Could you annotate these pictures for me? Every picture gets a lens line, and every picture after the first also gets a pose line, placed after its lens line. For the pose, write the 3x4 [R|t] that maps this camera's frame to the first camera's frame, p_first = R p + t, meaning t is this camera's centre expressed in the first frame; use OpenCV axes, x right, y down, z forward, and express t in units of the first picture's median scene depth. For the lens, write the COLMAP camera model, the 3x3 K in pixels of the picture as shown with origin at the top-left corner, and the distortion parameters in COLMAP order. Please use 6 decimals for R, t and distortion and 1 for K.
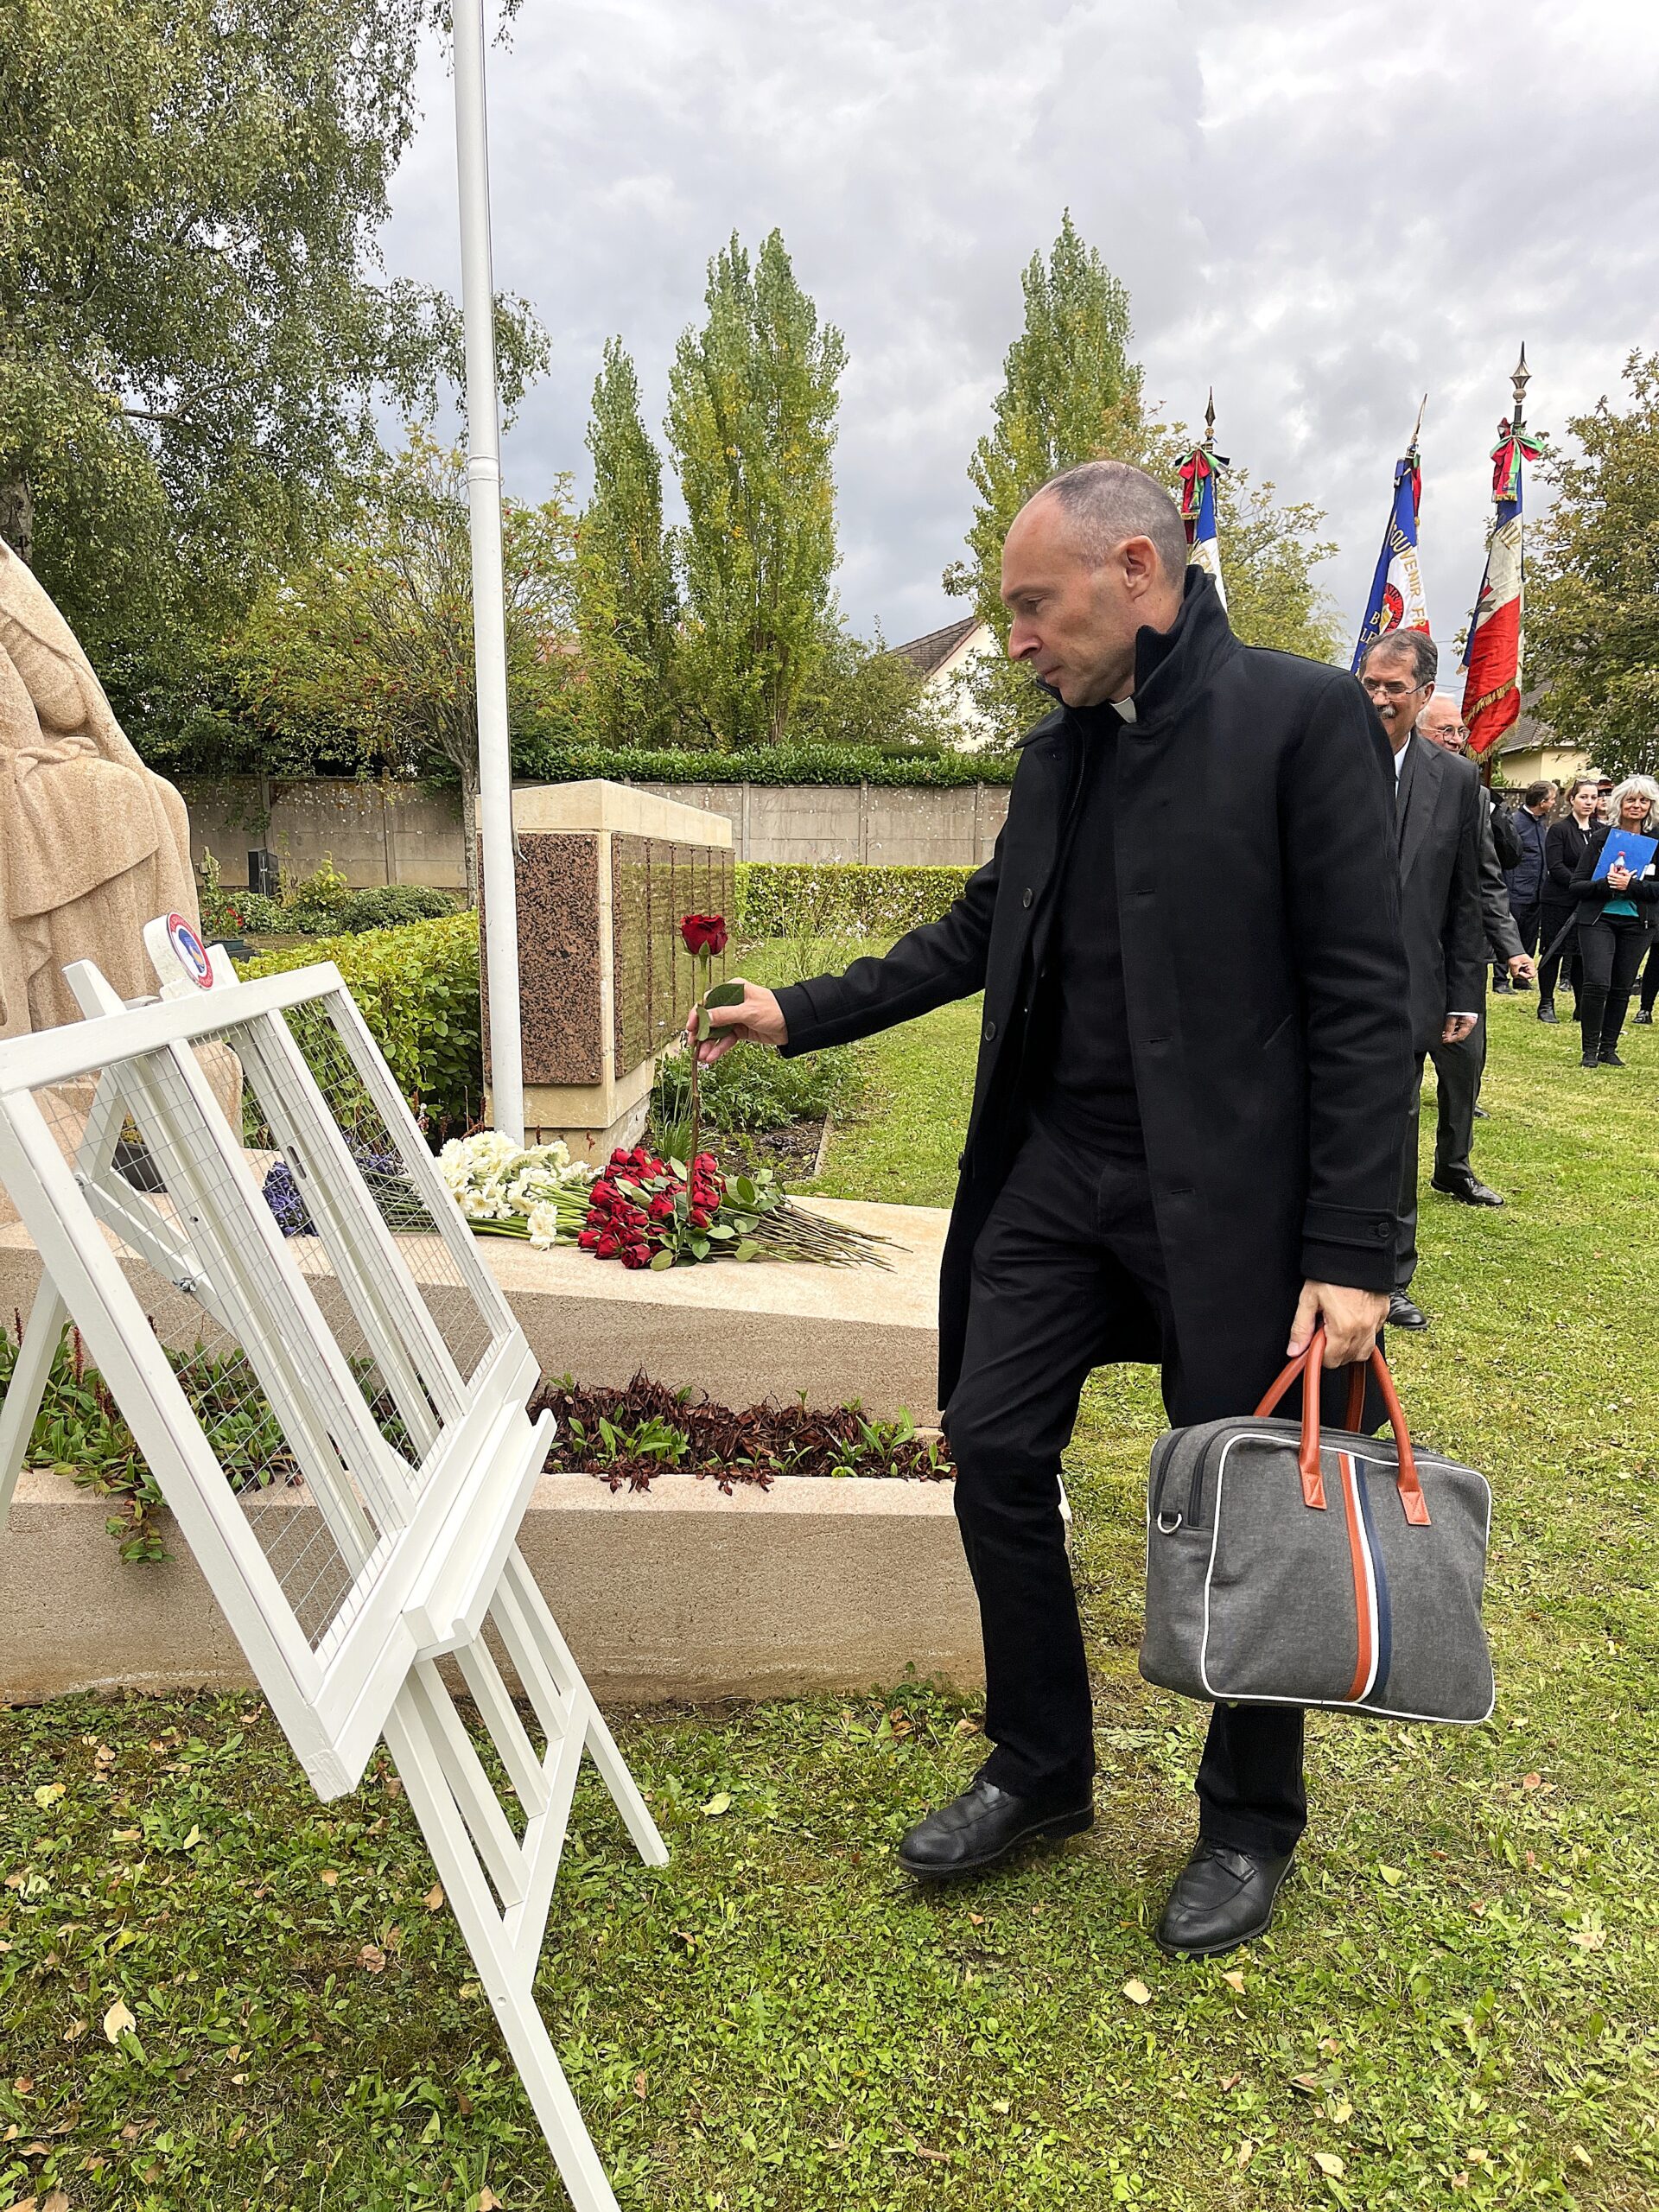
lens RADIAL K [[1710.4, 0, 832.6], [0, 1710.4, 1098.6], [0, 0, 1]] dist [0.066744, -0.098878]
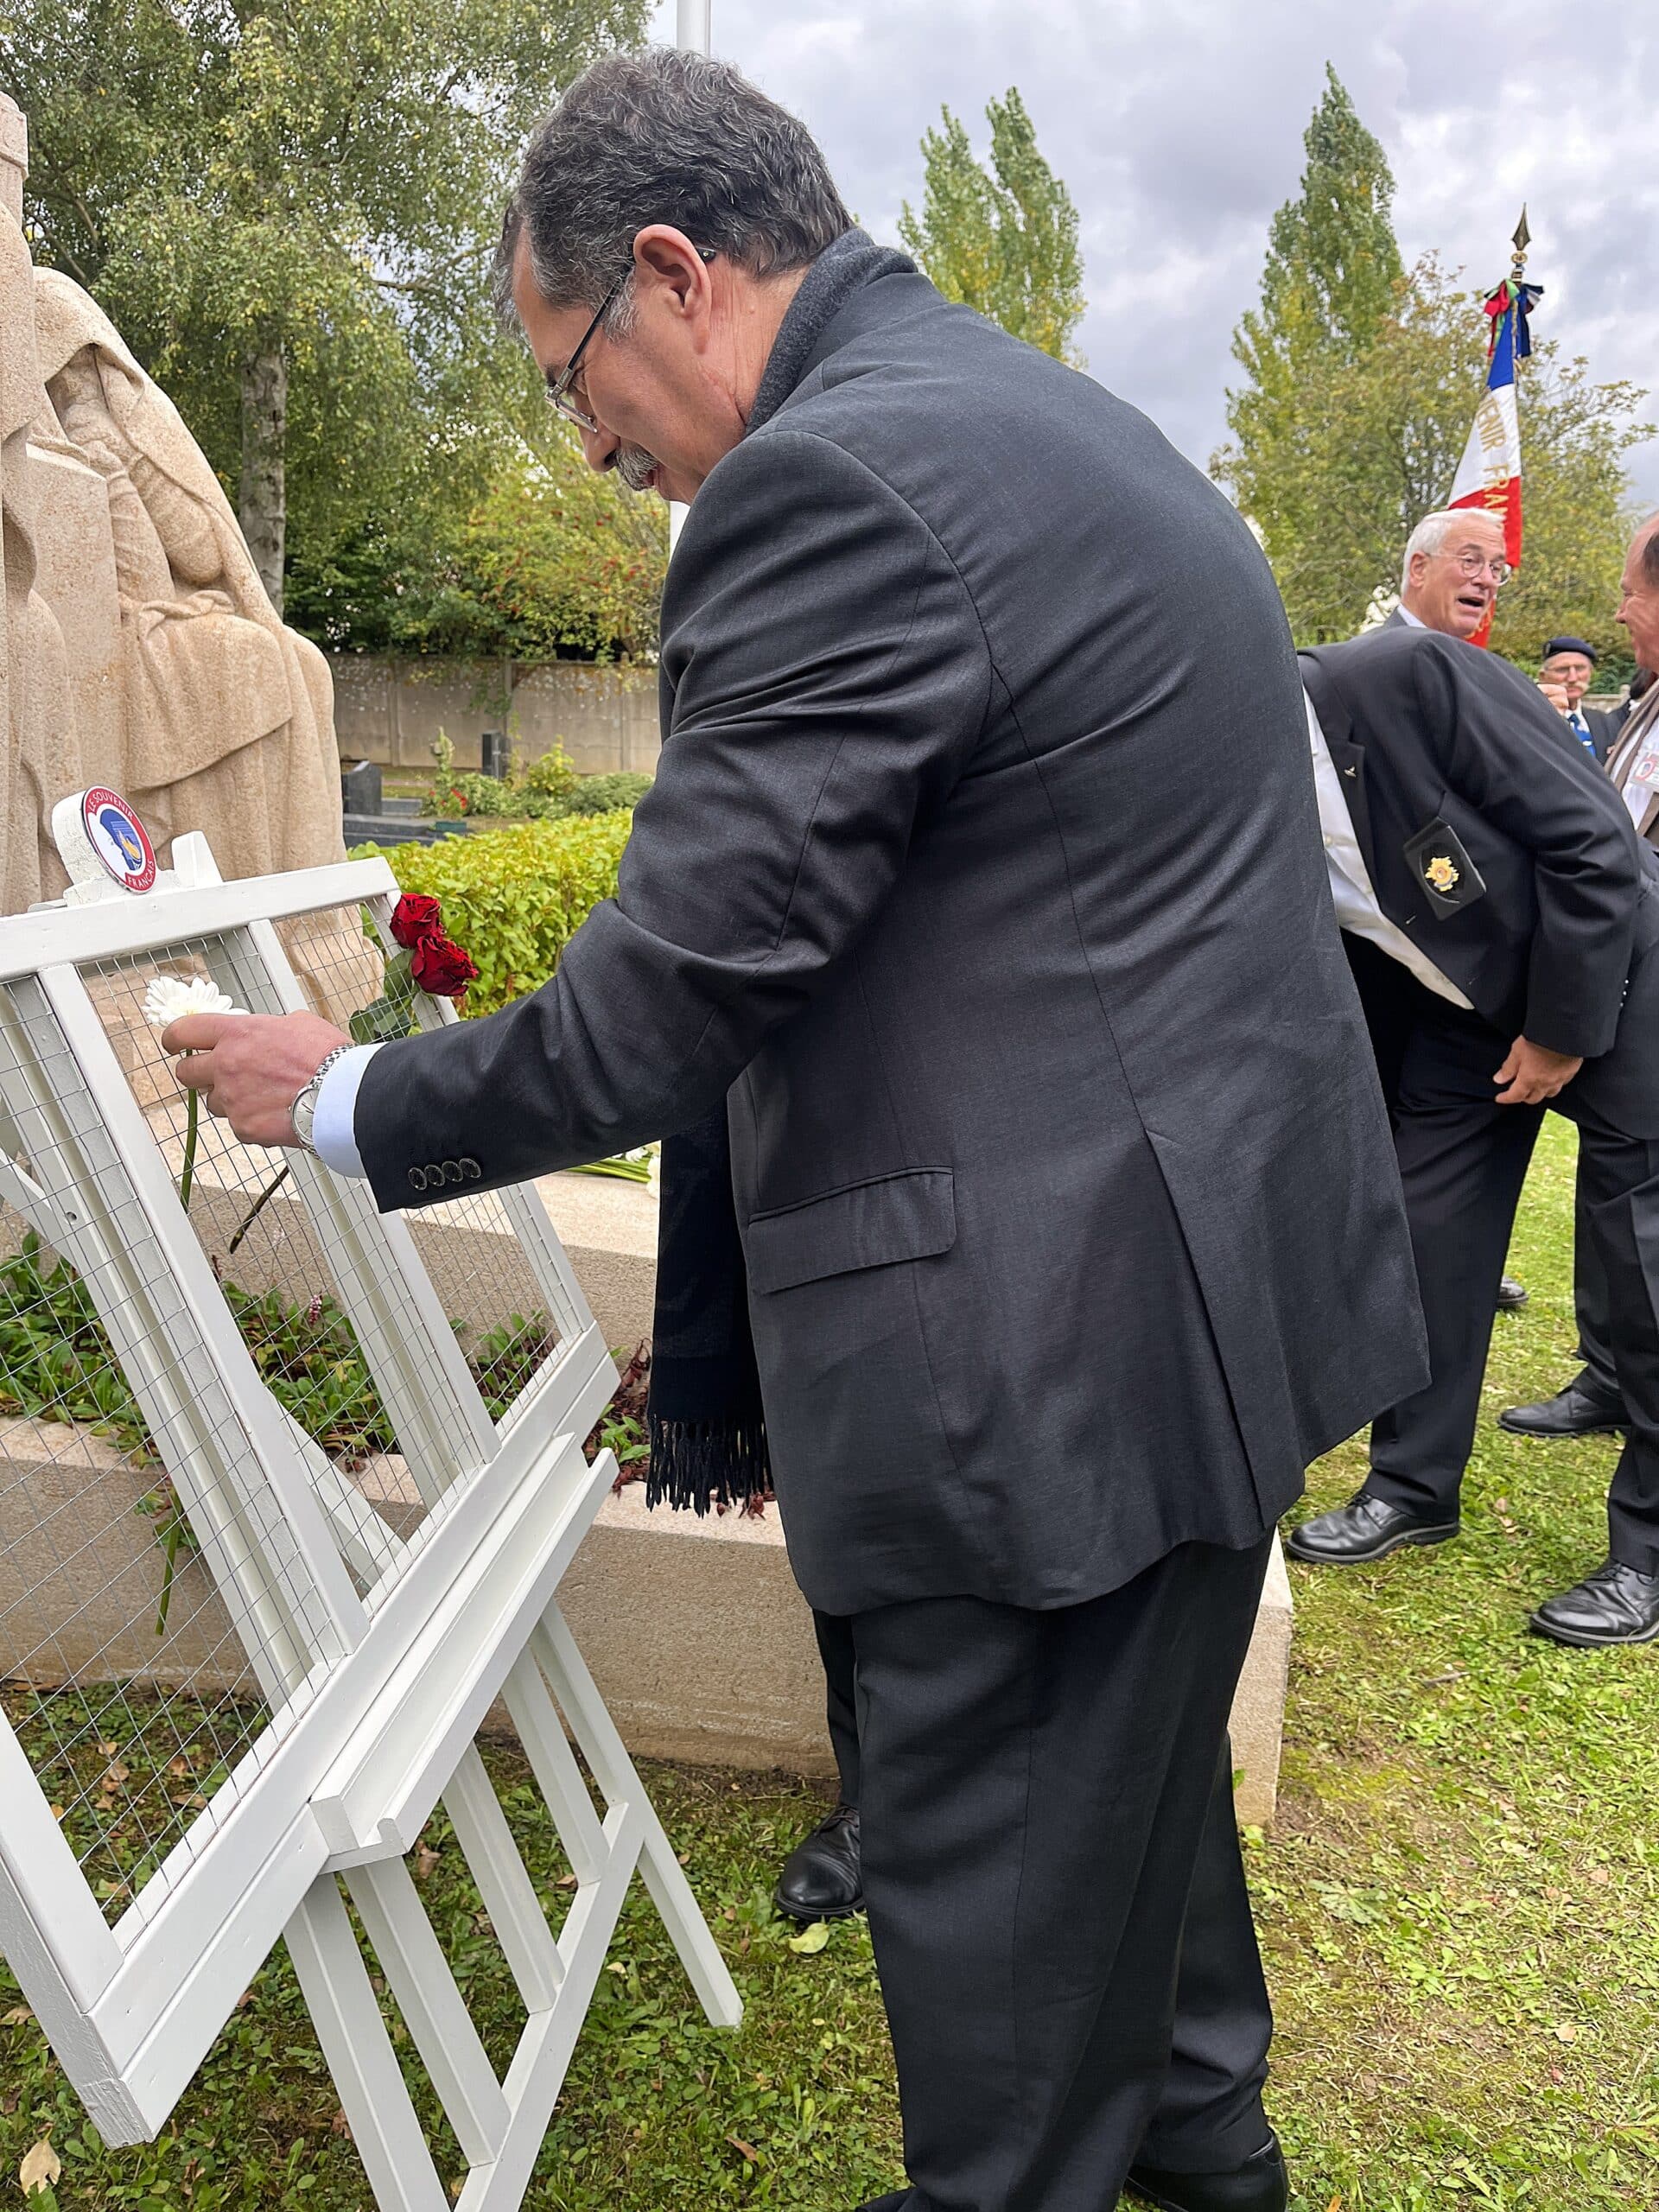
lens RADIAL K [[1710.4, 0, 806.4], [0, 1710.4, 1079.6], [0, 0, 1]] dist [0.066744, -0.098878]
pose [[0.987921, 0.058593, -0.143457, 0.013699], [-0.051730, 0.997352, 0.051118, -0.016988], [0.146072, -0.043079, 0.988336, 0.144543]]
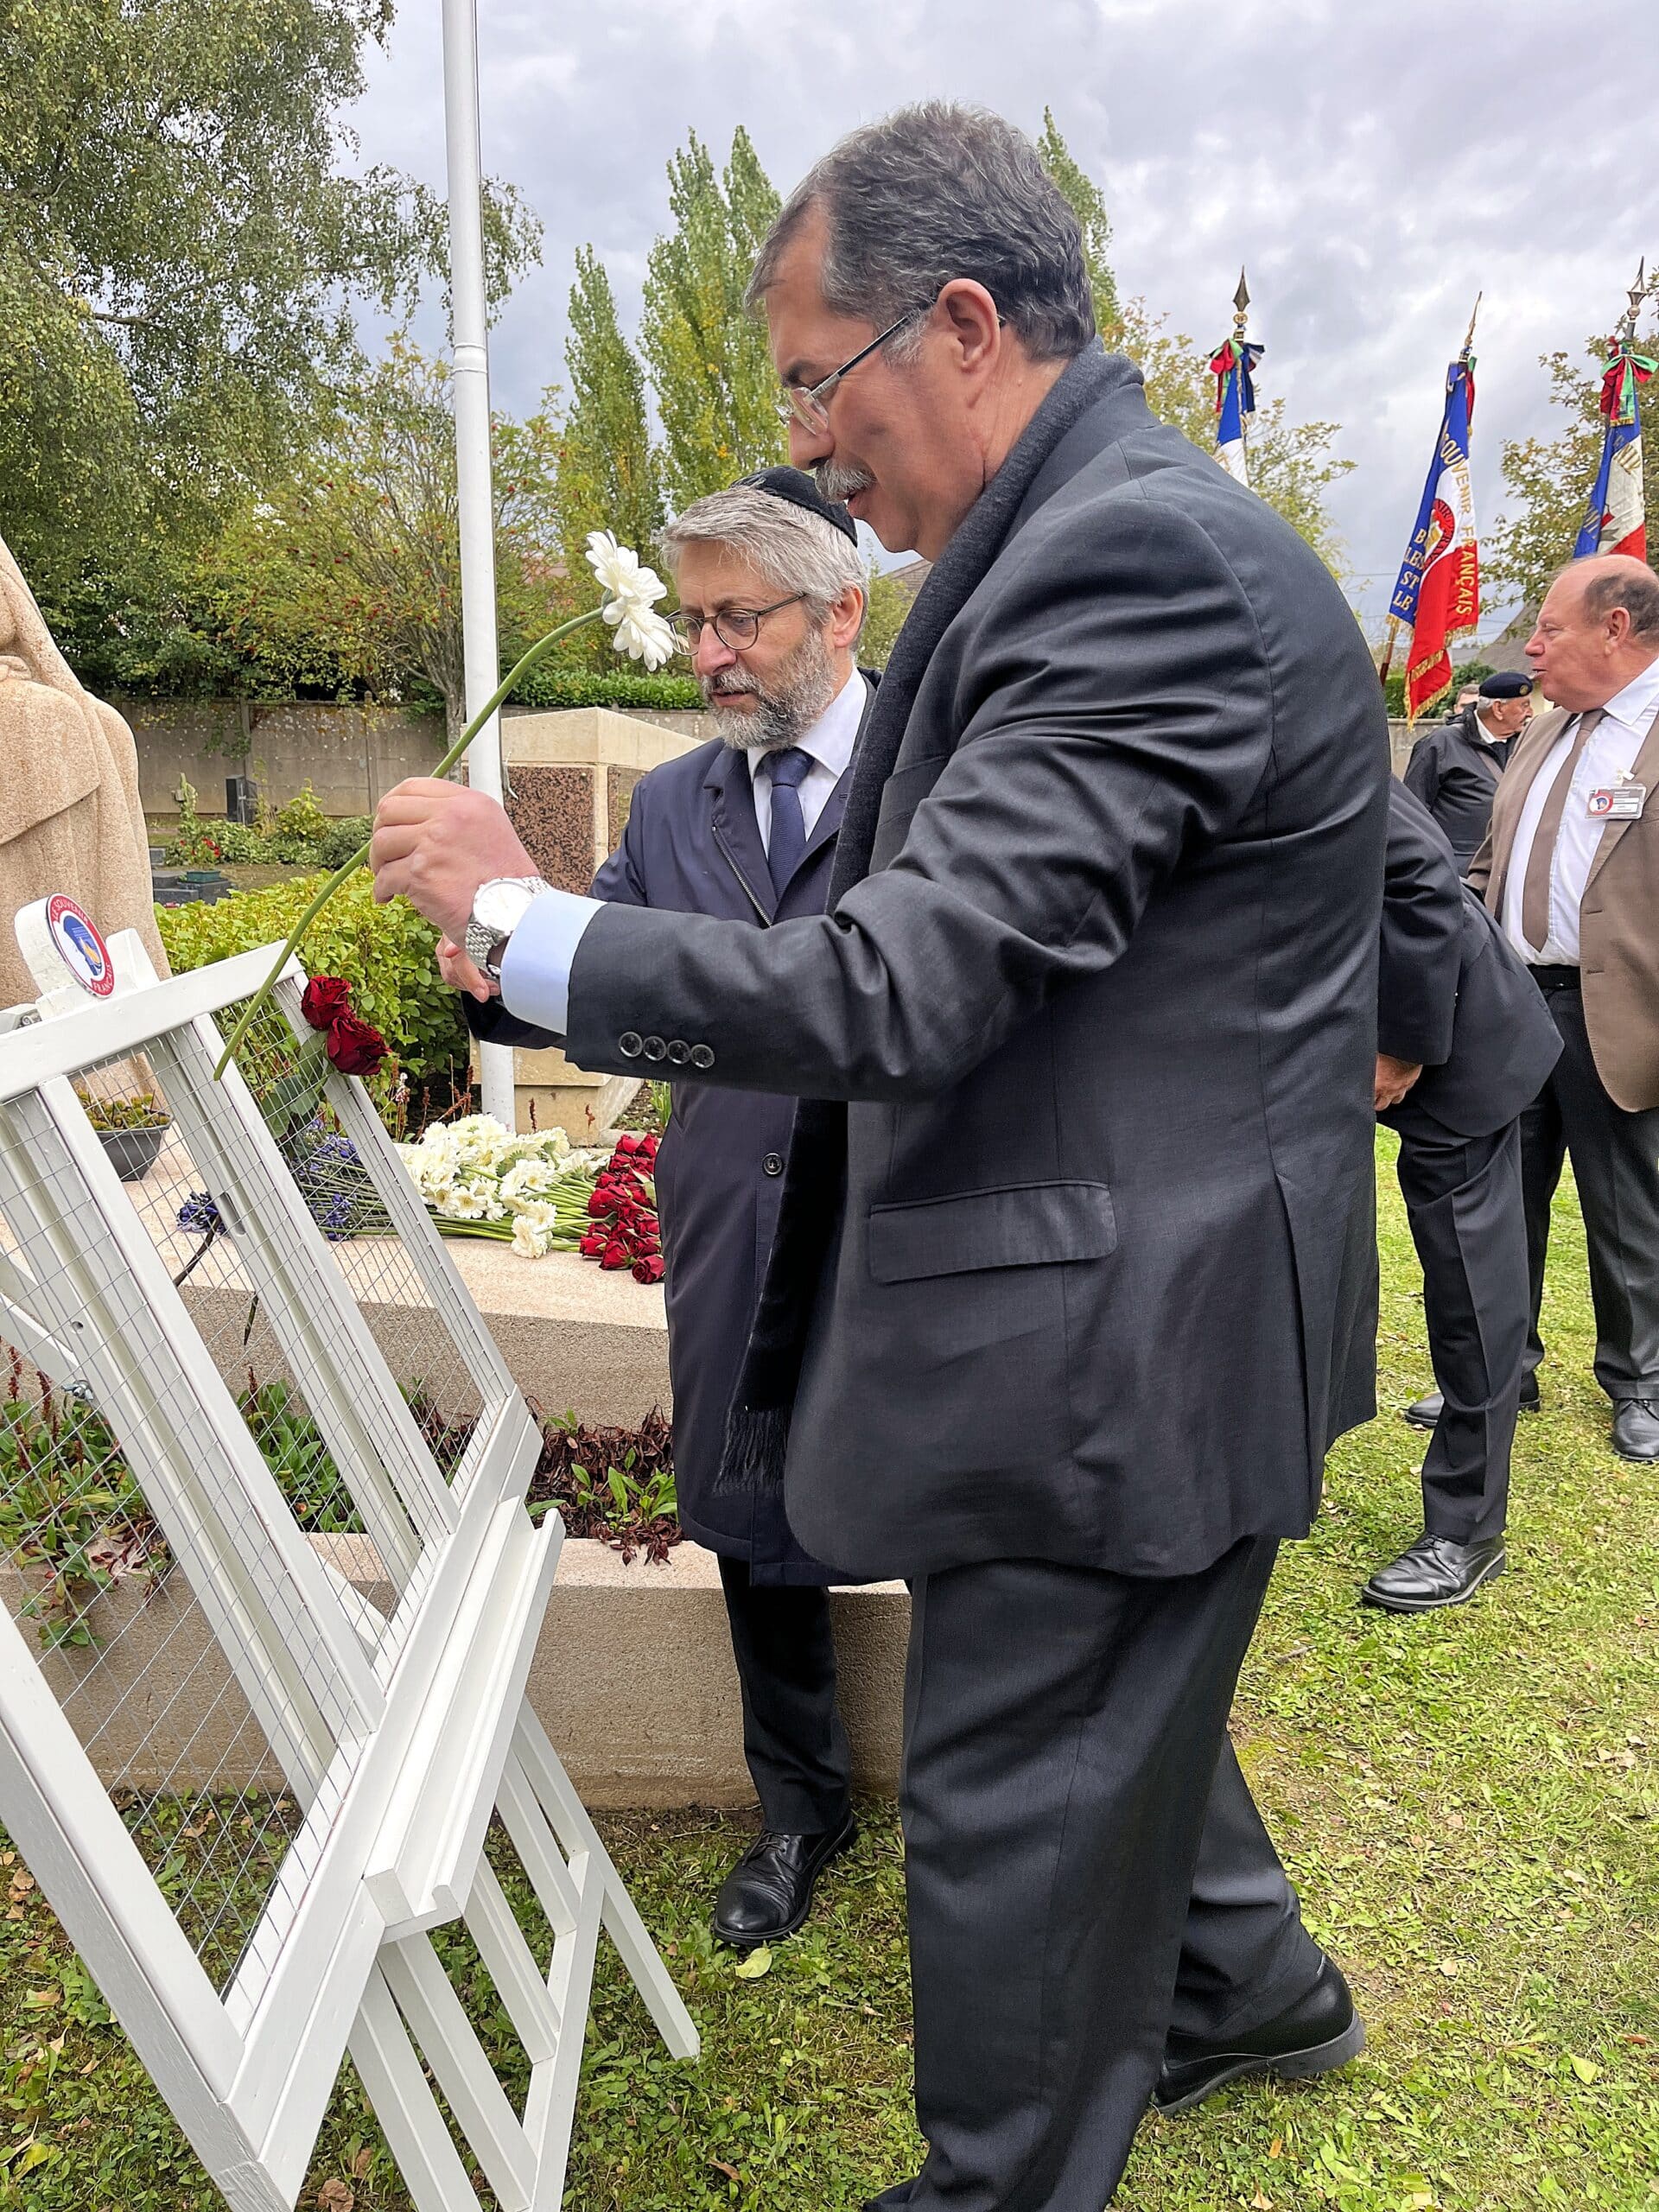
lens RADIAL K [[1710.4, 0, 815.3], [0, 1710.4, 1089.7], [0, 0, 1]] dist [0.066744, -0.098878]
pose [[0.999976, 0.006864, -0.000879, -0.025682], [-0.006829, 0.999351, 0.035381, -0.024398], [0.001122, -0.035375, 0.999373, 0.118724]]
